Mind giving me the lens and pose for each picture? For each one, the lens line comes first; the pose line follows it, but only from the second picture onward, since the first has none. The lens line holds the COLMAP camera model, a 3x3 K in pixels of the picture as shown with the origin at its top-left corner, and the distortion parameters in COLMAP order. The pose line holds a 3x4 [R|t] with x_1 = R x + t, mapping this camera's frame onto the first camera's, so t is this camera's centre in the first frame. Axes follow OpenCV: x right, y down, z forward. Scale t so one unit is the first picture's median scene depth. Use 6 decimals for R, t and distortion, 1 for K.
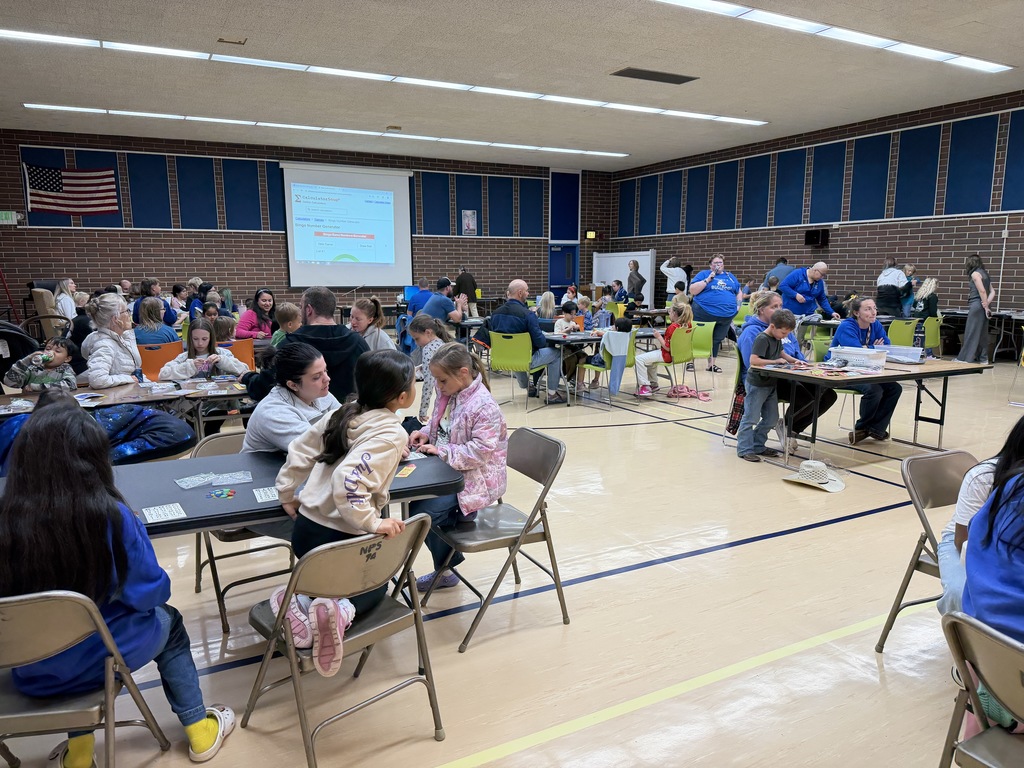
lens RADIAL K [[721.1, 0, 511.2], [0, 721.1, 395.0], [0, 0, 1]] dist [0.146250, -0.177562]
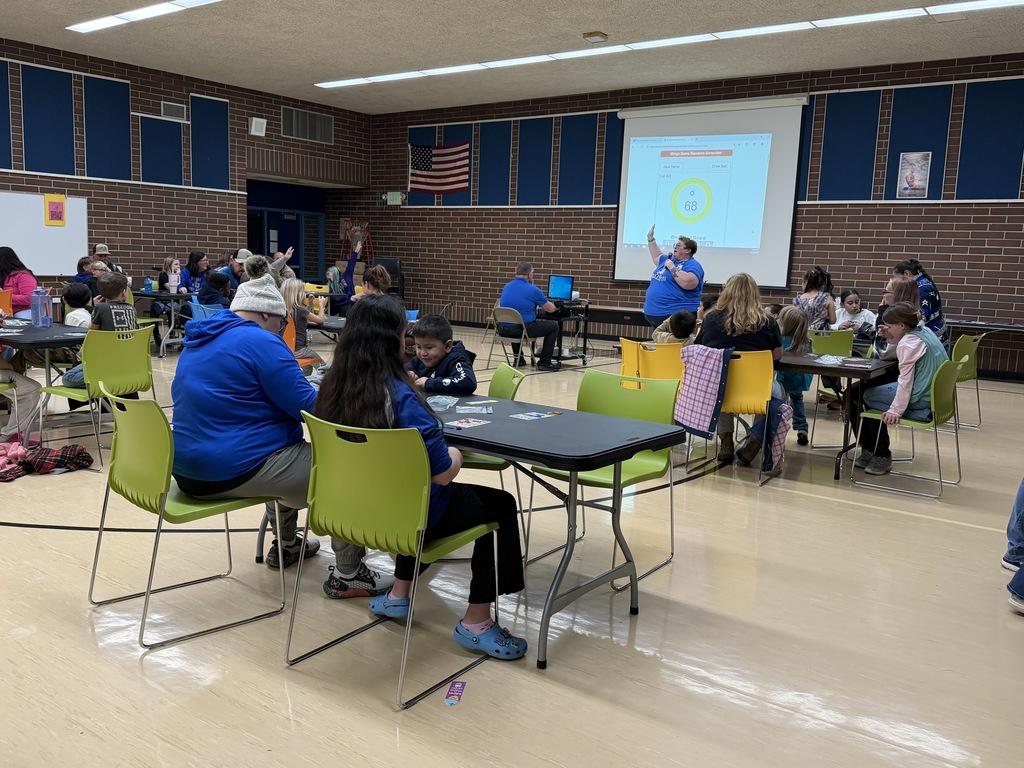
lens RADIAL K [[906.9, 0, 512.0], [0, 906.9, 384.0], [0, 0, 1]] dist [0.180611, -0.346304]
pose [[0.426614, 0.147900, -0.892259, 0.466174], [-0.193337, 0.978648, 0.069780, -0.084049], [0.883528, 0.142738, 0.446099, 0.488764]]
